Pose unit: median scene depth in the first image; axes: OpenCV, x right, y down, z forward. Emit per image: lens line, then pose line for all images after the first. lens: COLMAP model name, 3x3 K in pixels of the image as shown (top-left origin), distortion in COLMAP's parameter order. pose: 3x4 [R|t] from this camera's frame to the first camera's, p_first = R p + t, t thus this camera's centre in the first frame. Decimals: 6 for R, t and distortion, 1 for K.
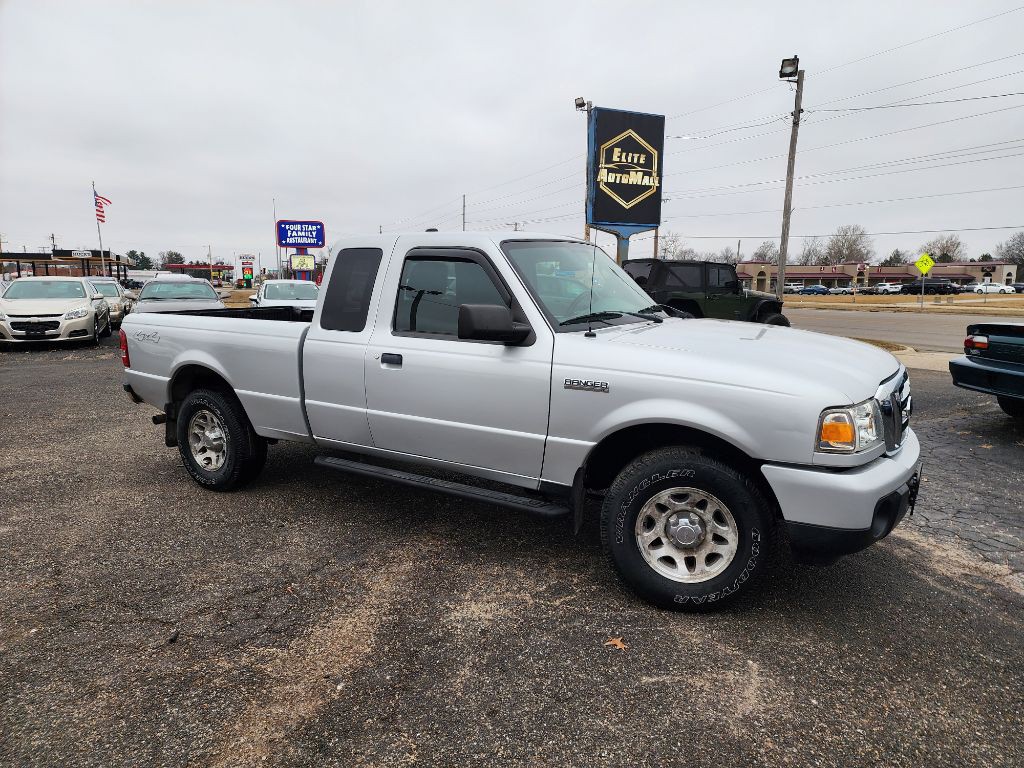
lens RADIAL K [[676.0, 0, 513.6], [0, 676.0, 385.8], [0, 0, 1]] dist [0.076527, -0.065119]
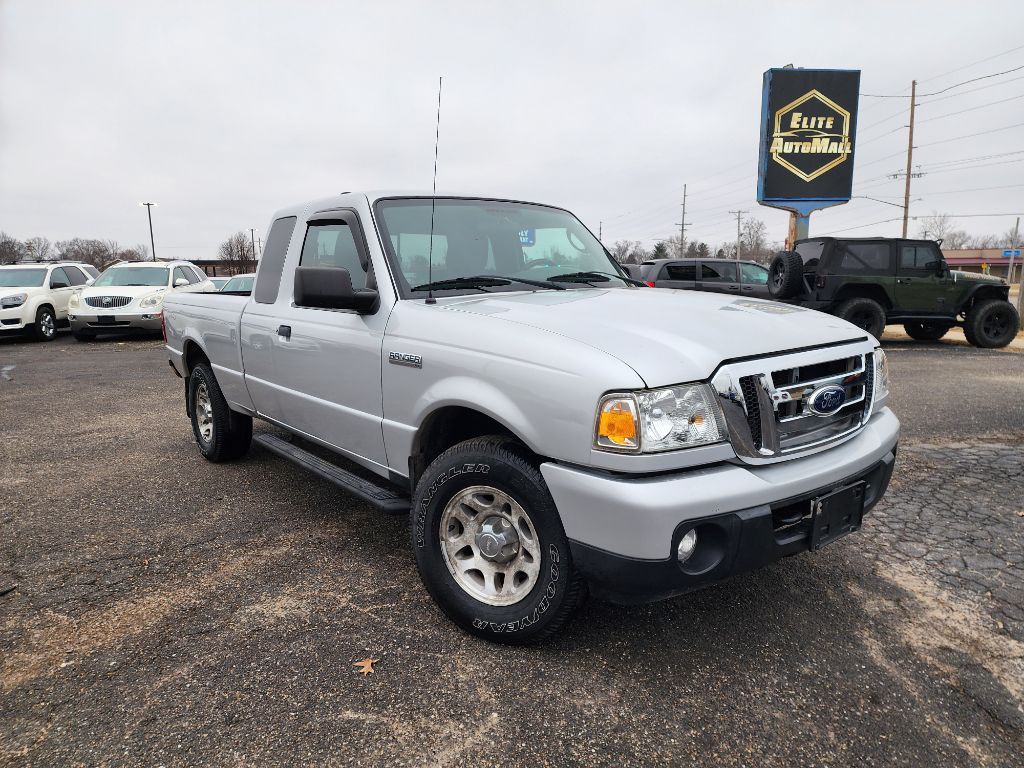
lens RADIAL K [[676.0, 0, 511.8], [0, 676.0, 390.9], [0, 0, 1]] dist [0.076527, -0.065119]
pose [[0.949106, 0.036032, -0.312889, 0.408502], [-0.031766, 0.999320, 0.018723, 0.015121], [0.313351, -0.007831, 0.949605, 0.189869]]
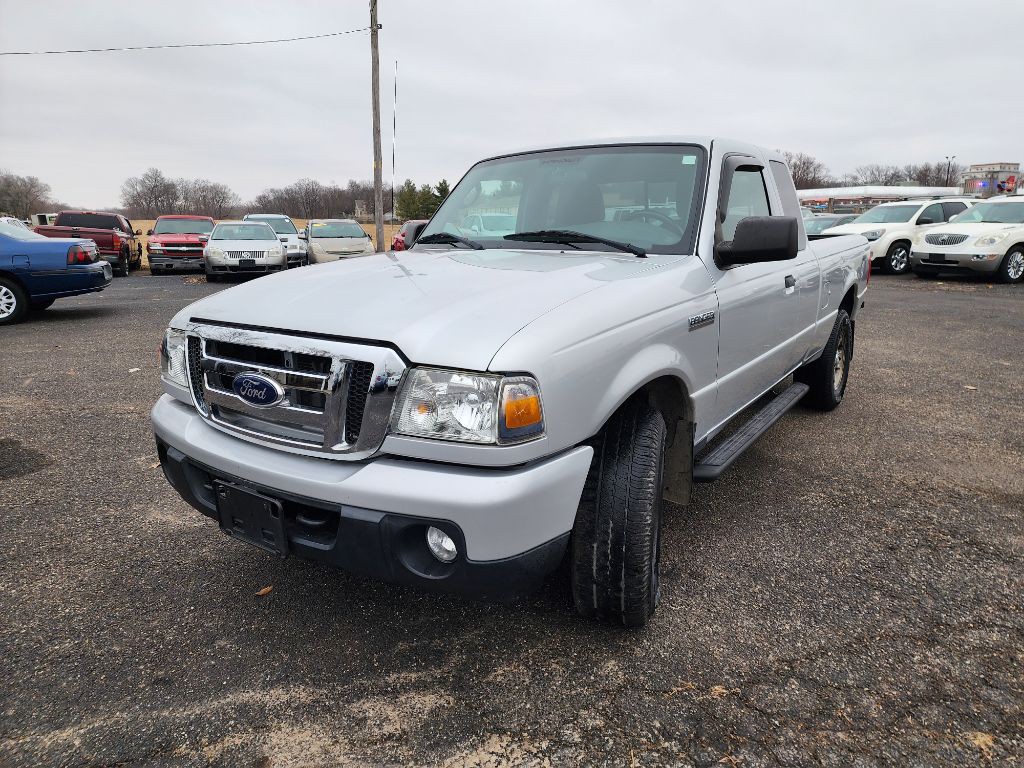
lens RADIAL K [[676.0, 0, 519.3], [0, 676.0, 375.5], [0, 0, 1]] dist [0.076527, -0.065119]
pose [[-0.037812, 0.220968, -0.974548, 0.982296], [-0.148827, 0.963123, 0.224152, -0.132273], [0.988140, 0.153514, -0.003531, 1.039822]]
